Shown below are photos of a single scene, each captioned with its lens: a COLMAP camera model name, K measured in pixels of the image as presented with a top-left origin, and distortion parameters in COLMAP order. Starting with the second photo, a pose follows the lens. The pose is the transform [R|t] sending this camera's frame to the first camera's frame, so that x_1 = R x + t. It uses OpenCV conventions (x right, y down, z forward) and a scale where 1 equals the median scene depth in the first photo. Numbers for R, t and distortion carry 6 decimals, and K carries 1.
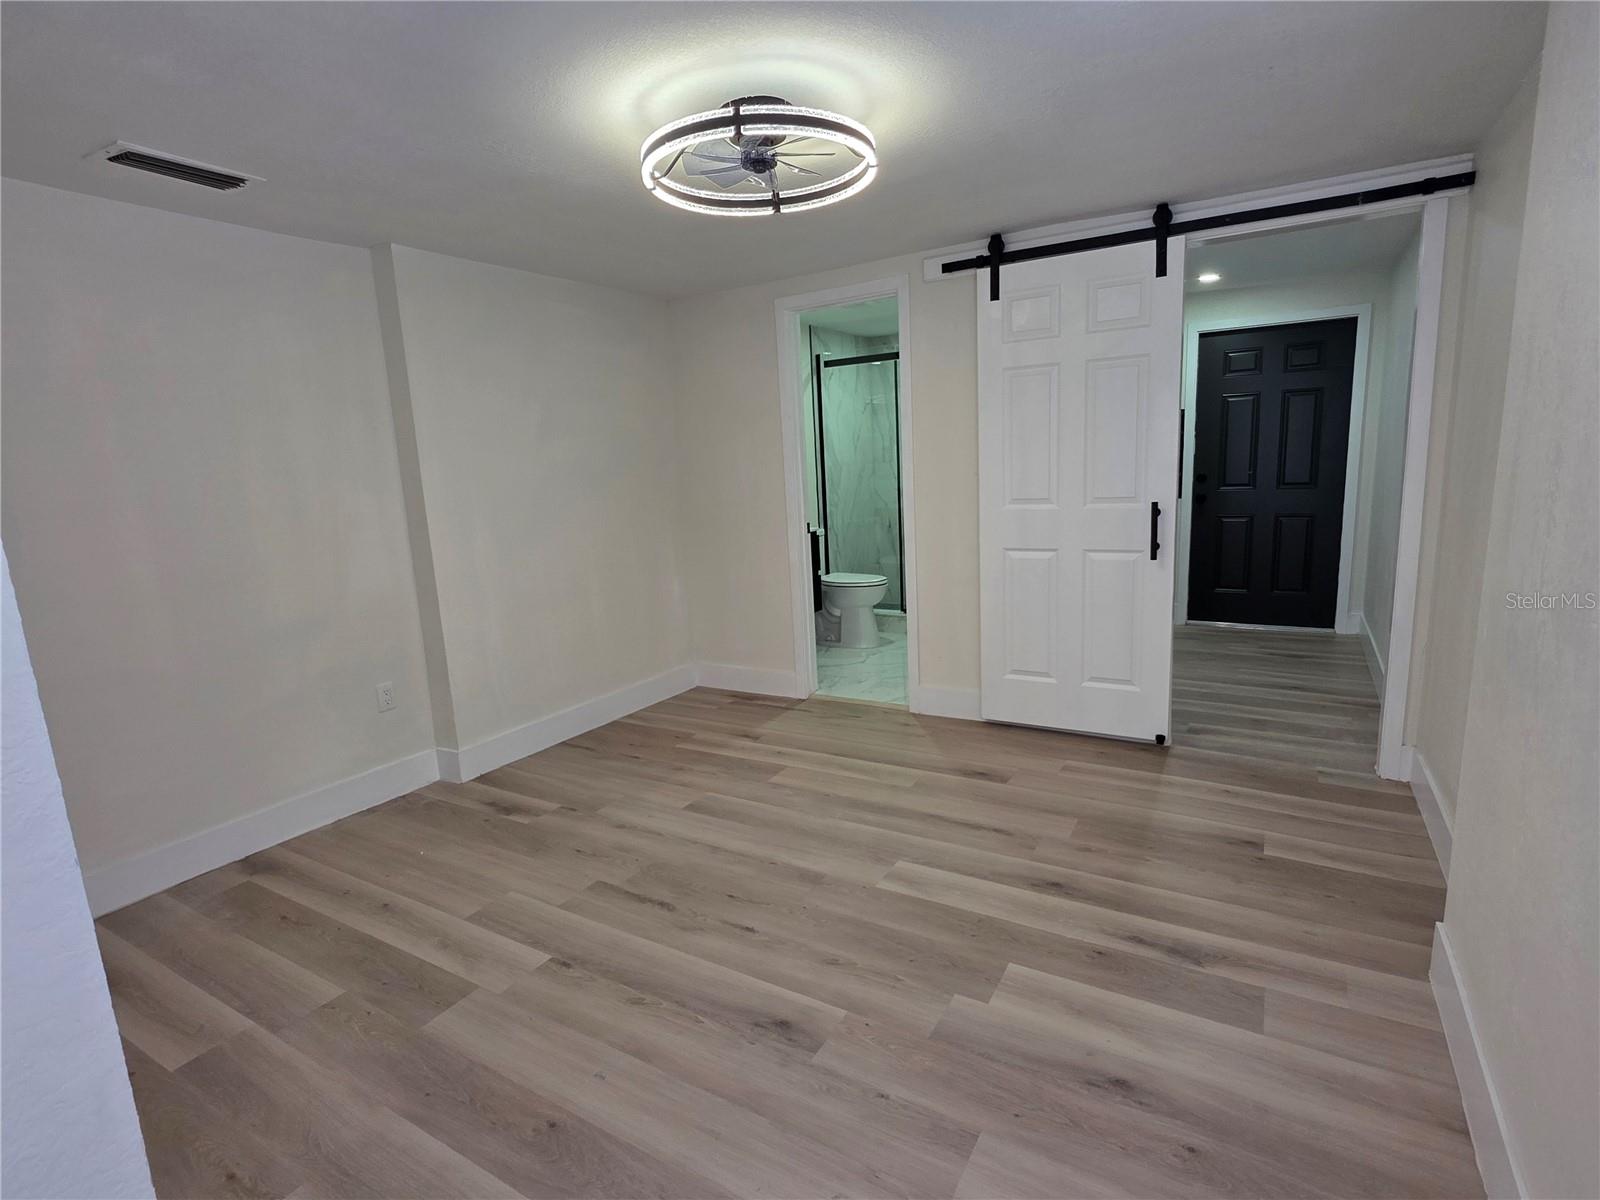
lens RADIAL K [[785.6, 0, 801.3], [0, 785.6, 603.8], [0, 0, 1]] dist [0.001312, -0.000363]
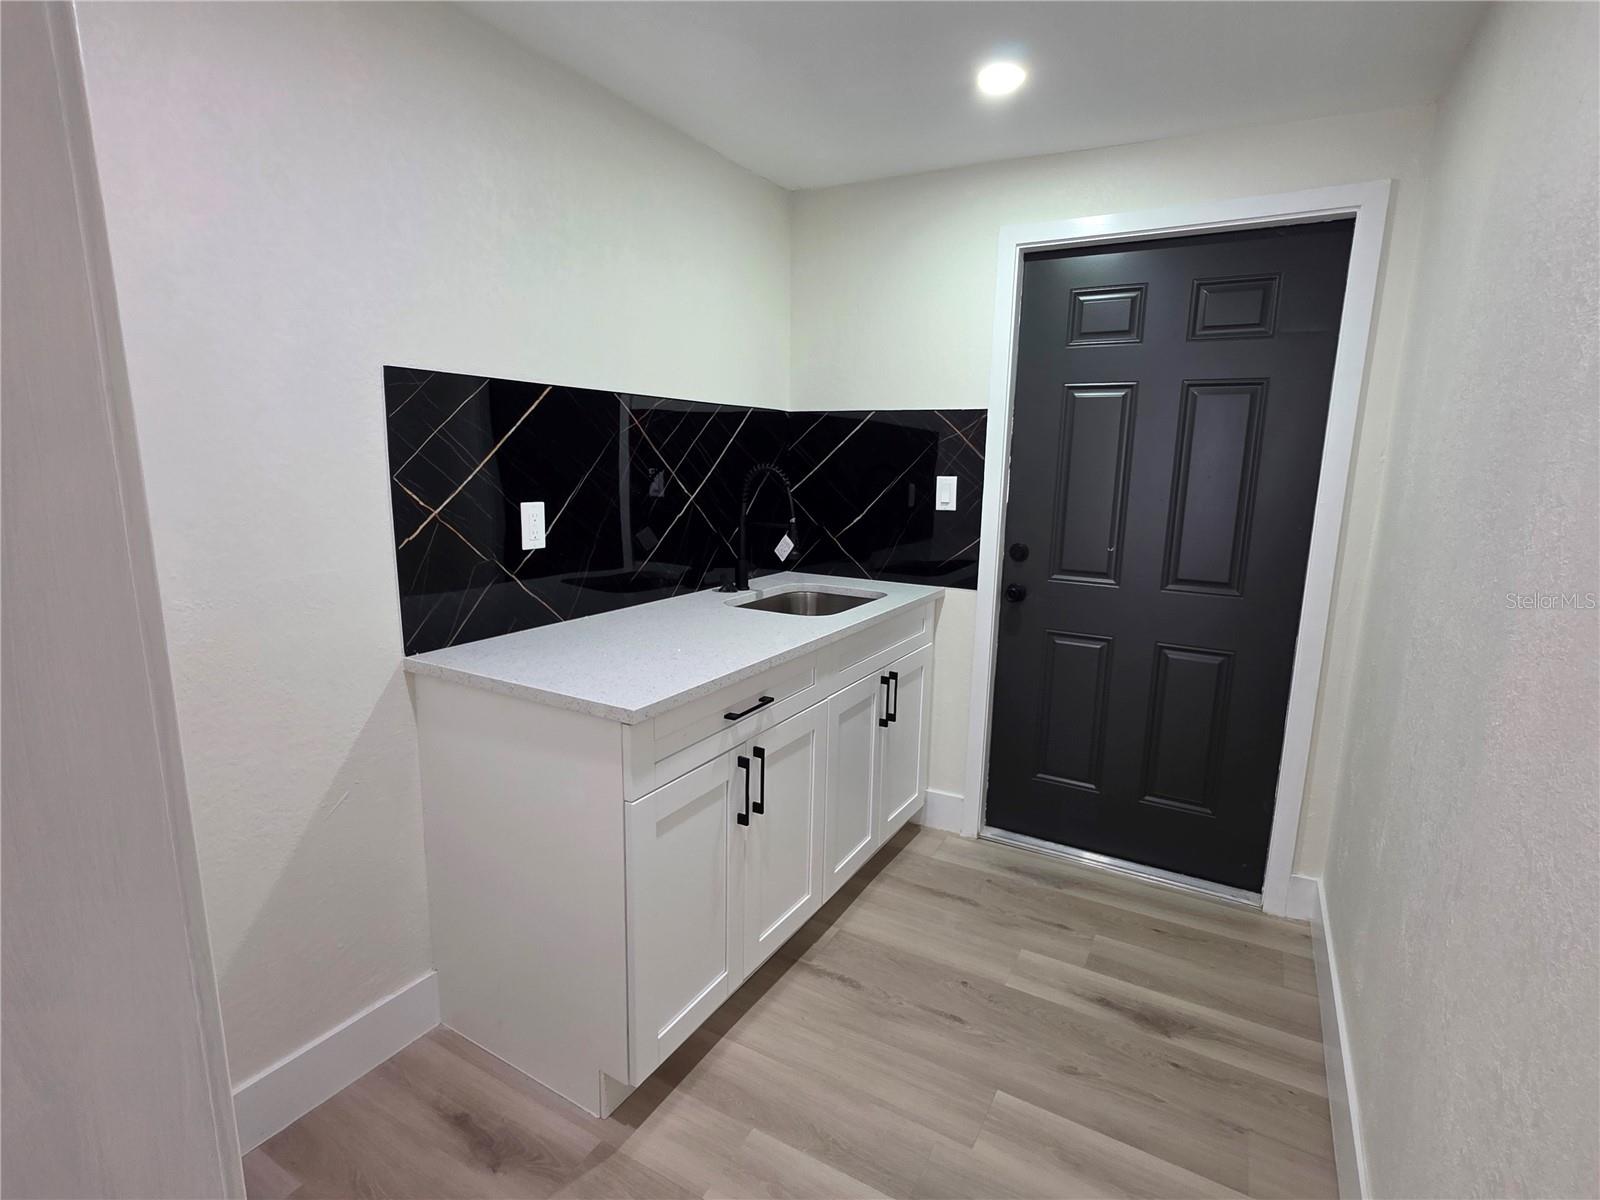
lens RADIAL K [[788.8, 0, 802.7], [0, 788.8, 602.5], [0, 0, 1]] dist [-0.000830, 0.002701]
pose [[0.996525, 0.083230, -0.003232, 0.394192], [-0.083265, 0.996444, -0.012875, -0.115025], [0.002149, 0.013099, 0.999912, 0.527956]]
